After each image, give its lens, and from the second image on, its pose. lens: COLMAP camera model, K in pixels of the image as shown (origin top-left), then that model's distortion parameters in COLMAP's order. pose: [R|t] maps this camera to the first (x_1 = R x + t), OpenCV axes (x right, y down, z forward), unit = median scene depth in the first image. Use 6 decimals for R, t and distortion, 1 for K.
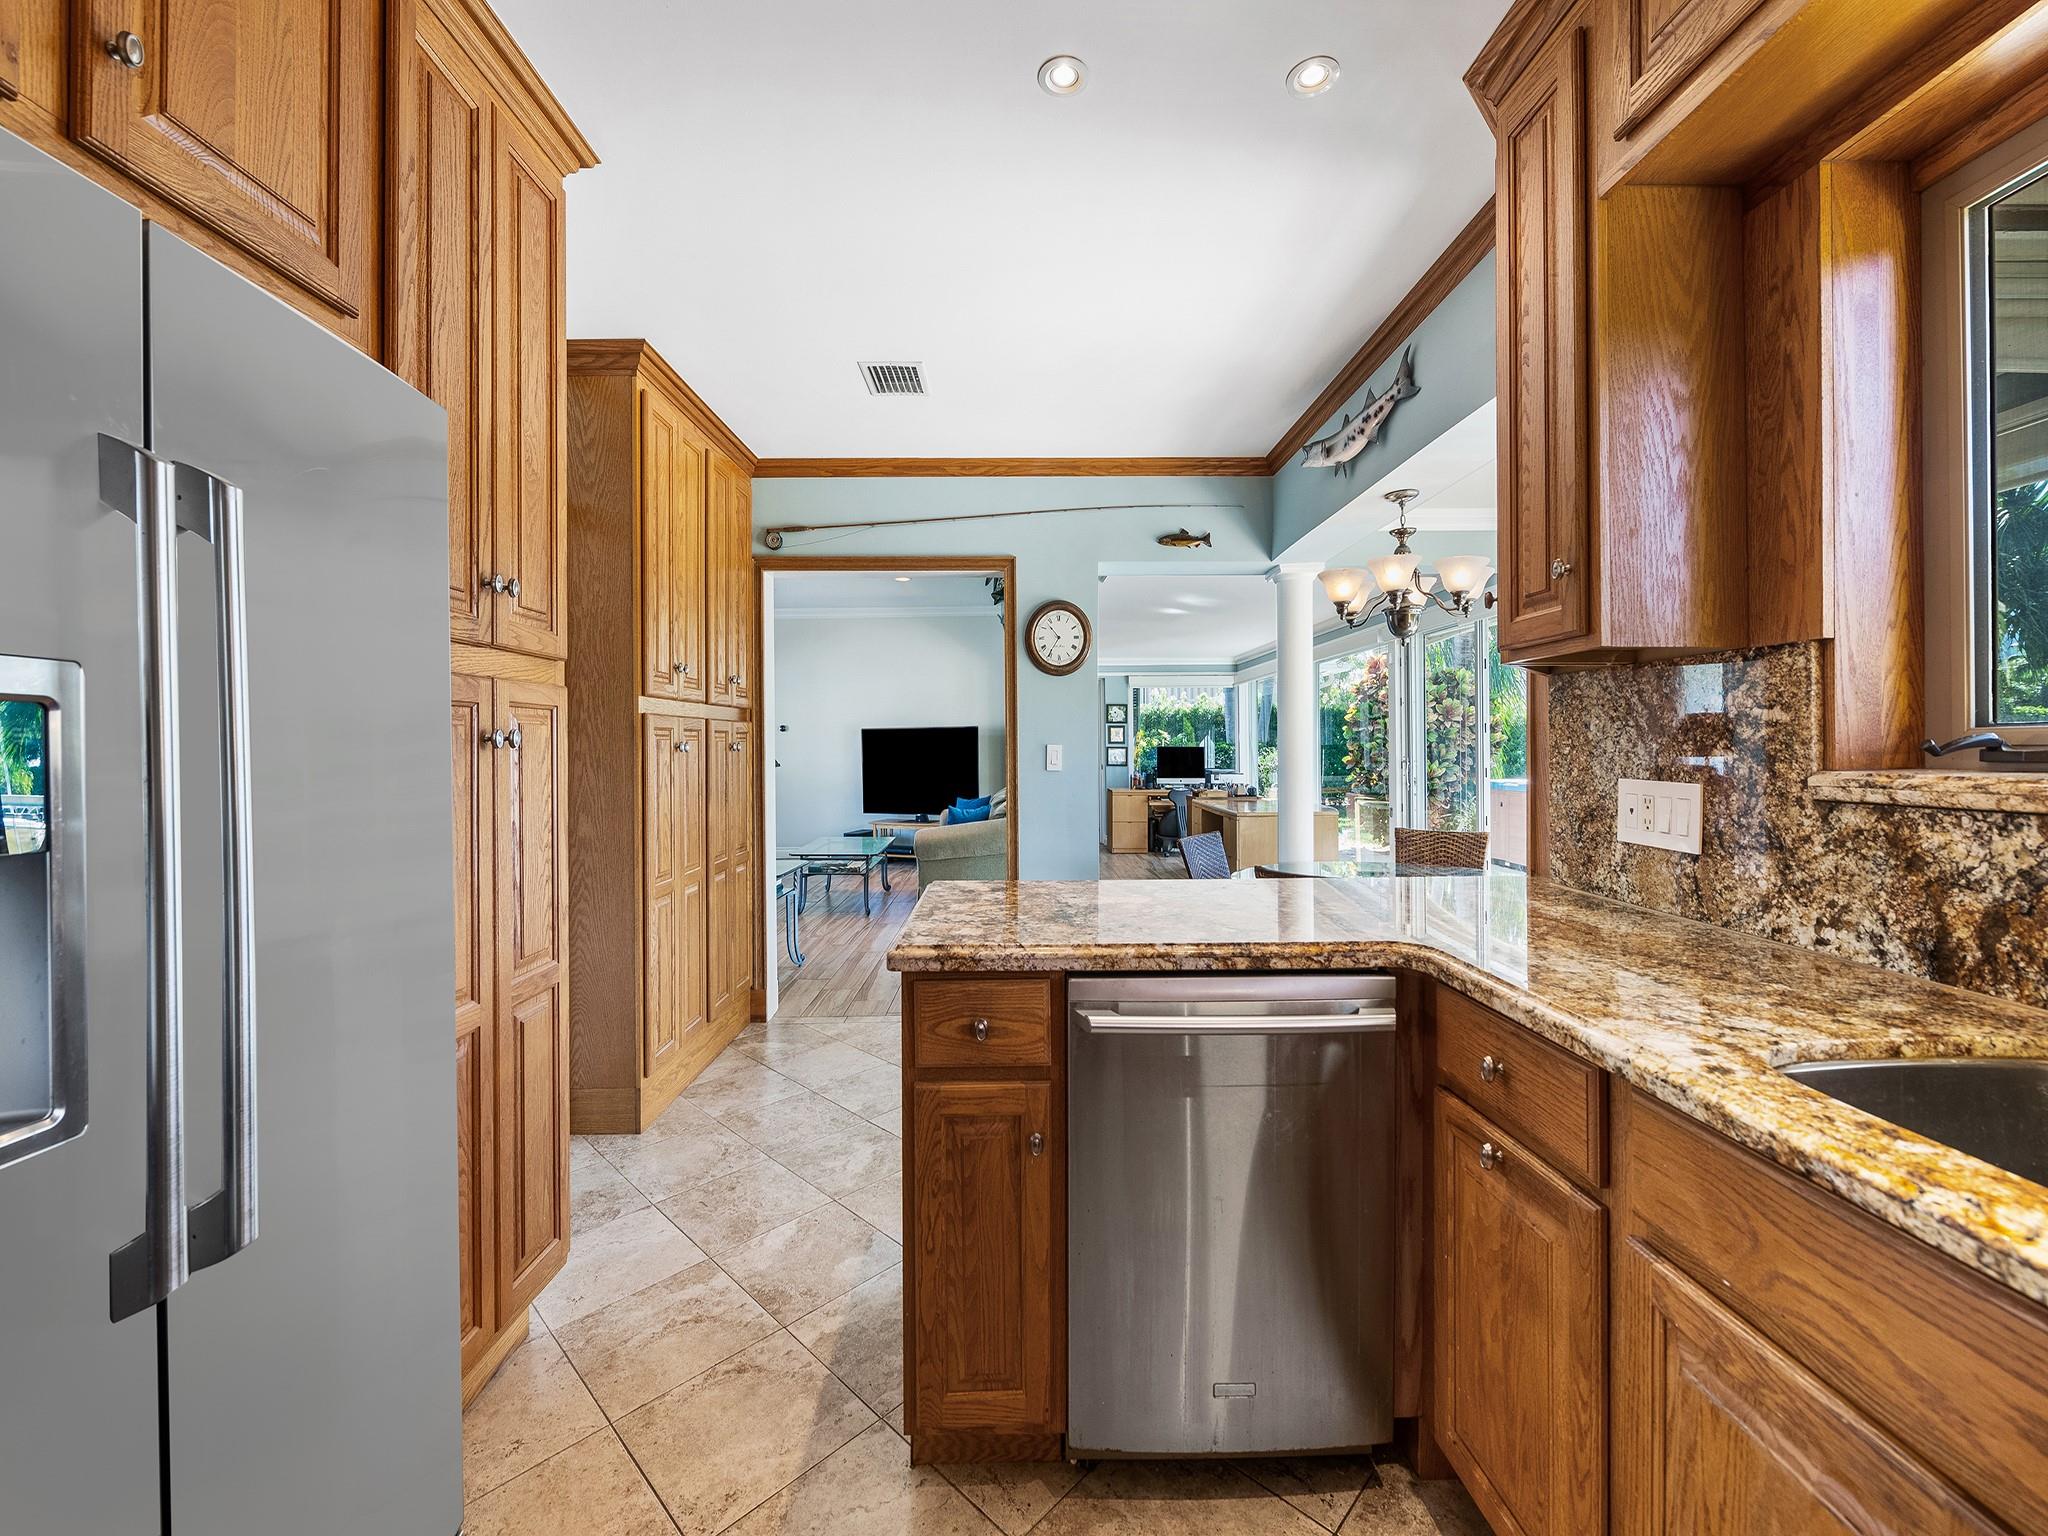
lens RADIAL K [[815.0, 0, 1025.7], [0, 815.0, 753.3], [0, 0, 1]] dist [0.000980, -0.000140]
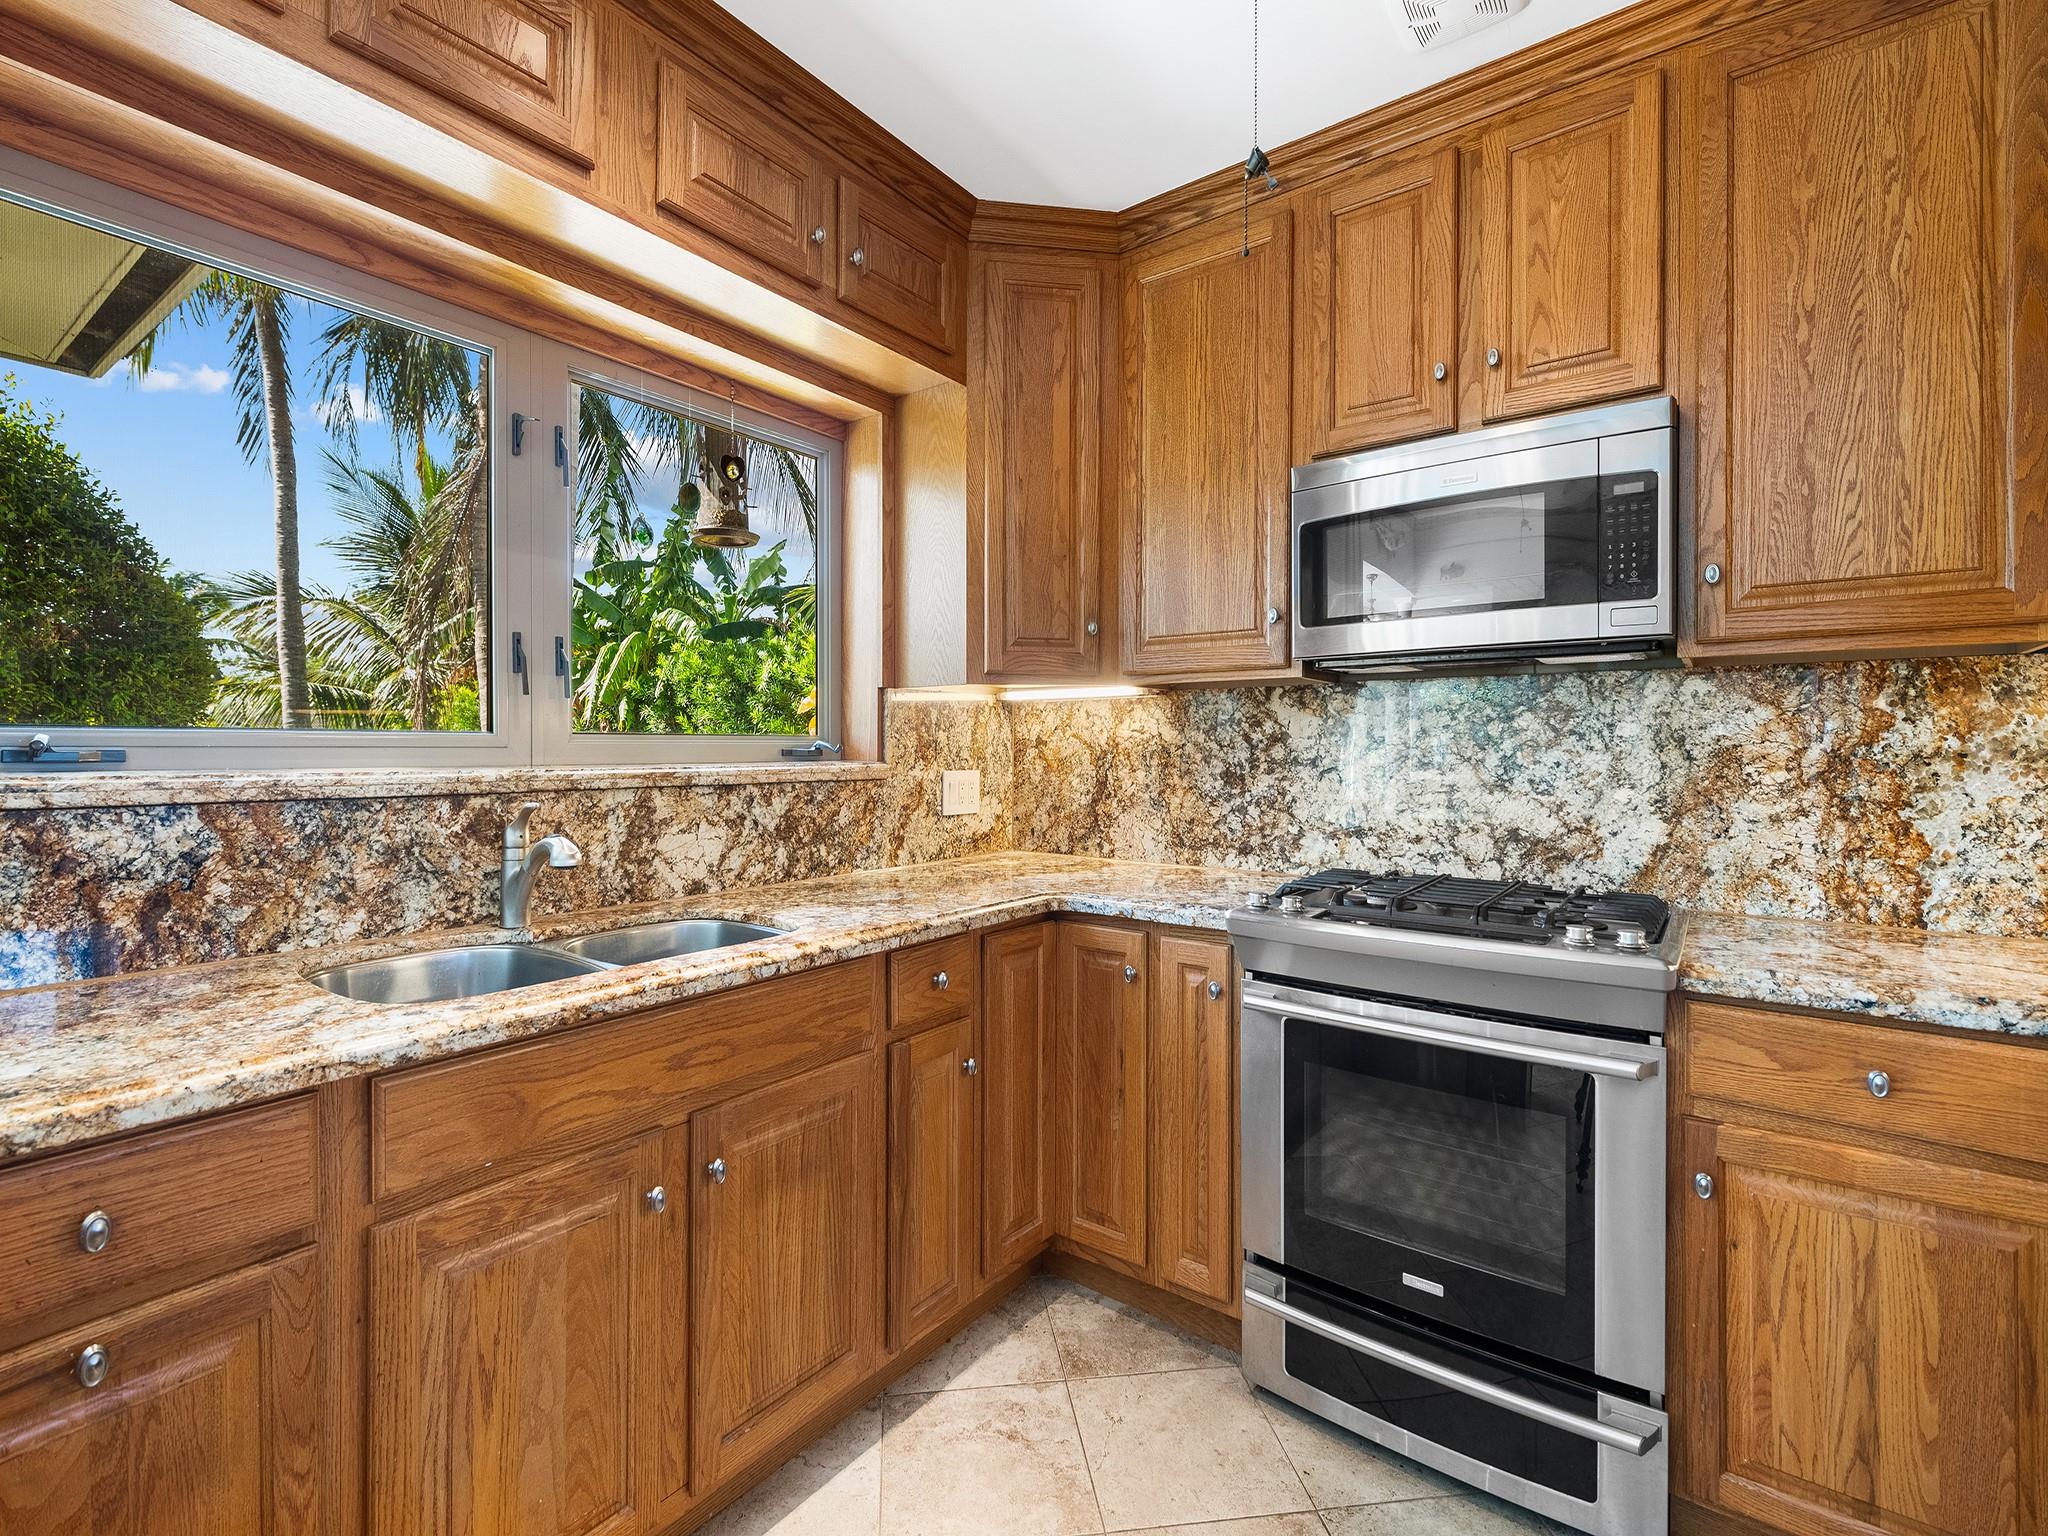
lens RADIAL K [[932.9, 0, 1029.1], [0, 932.9, 757.1], [0, 0, 1]] dist [0.002028, 0.000244]
pose [[-0.792021, -0.001875, 0.610491, -0.540419], [0.003191, 0.999969, 0.007211, -0.000761], [-0.610485, 0.007659, -0.791990, 1.245394]]
